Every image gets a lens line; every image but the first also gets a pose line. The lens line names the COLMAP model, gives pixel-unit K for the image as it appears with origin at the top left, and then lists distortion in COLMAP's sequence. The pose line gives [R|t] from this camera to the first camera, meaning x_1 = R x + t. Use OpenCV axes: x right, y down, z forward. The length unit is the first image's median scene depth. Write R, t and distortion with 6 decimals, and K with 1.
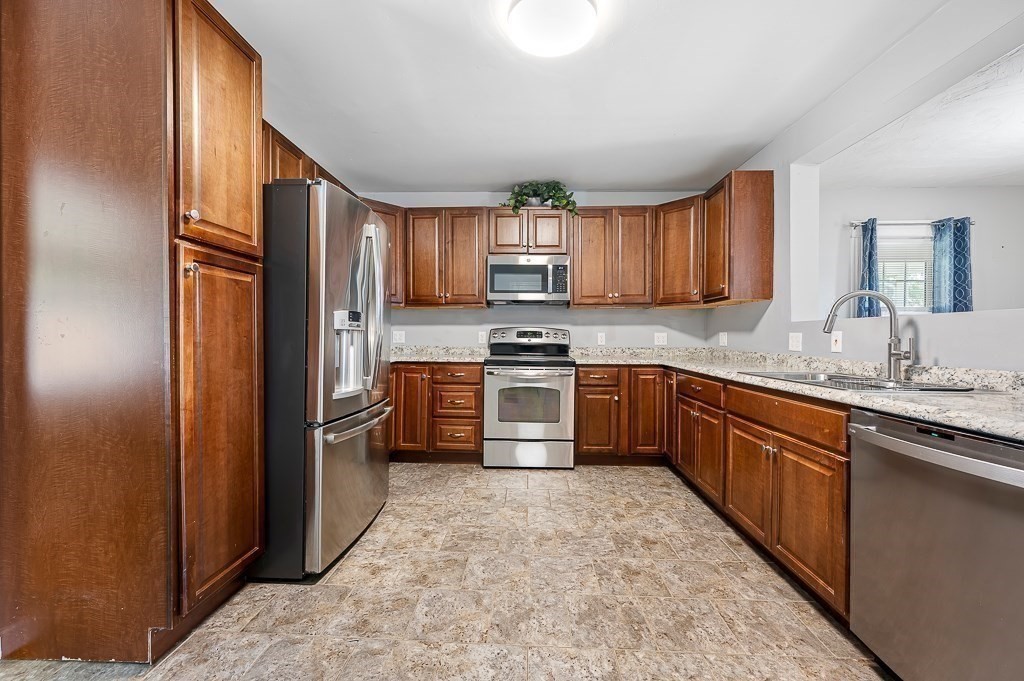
lens RADIAL K [[407.7, 0, 515.1], [0, 407.7, 340.9], [0, 0, 1]] dist [-0.000136, 0.000360]
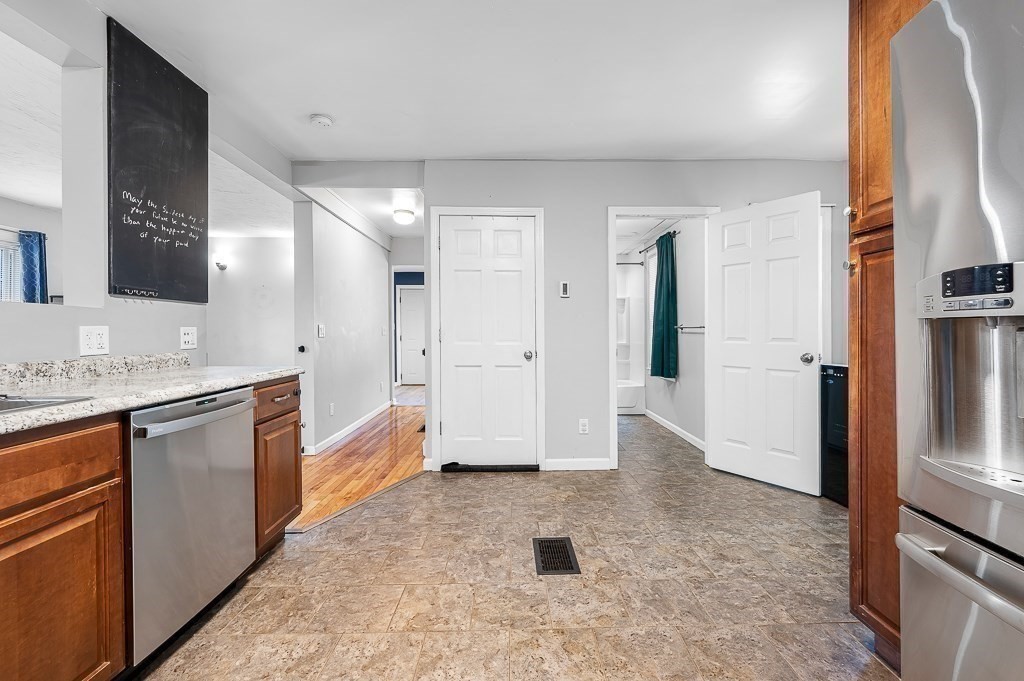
lens RADIAL K [[433.0, 0, 518.5], [0, 433.0, 321.2], [0, 0, 1]] dist [0.002016, -0.000243]
pose [[-0.998791, -0.006359, -0.048744, 0.025717], [-0.005413, 0.999795, -0.019523, -0.004461], [0.048858, -0.019236, -0.998620, 0.814776]]
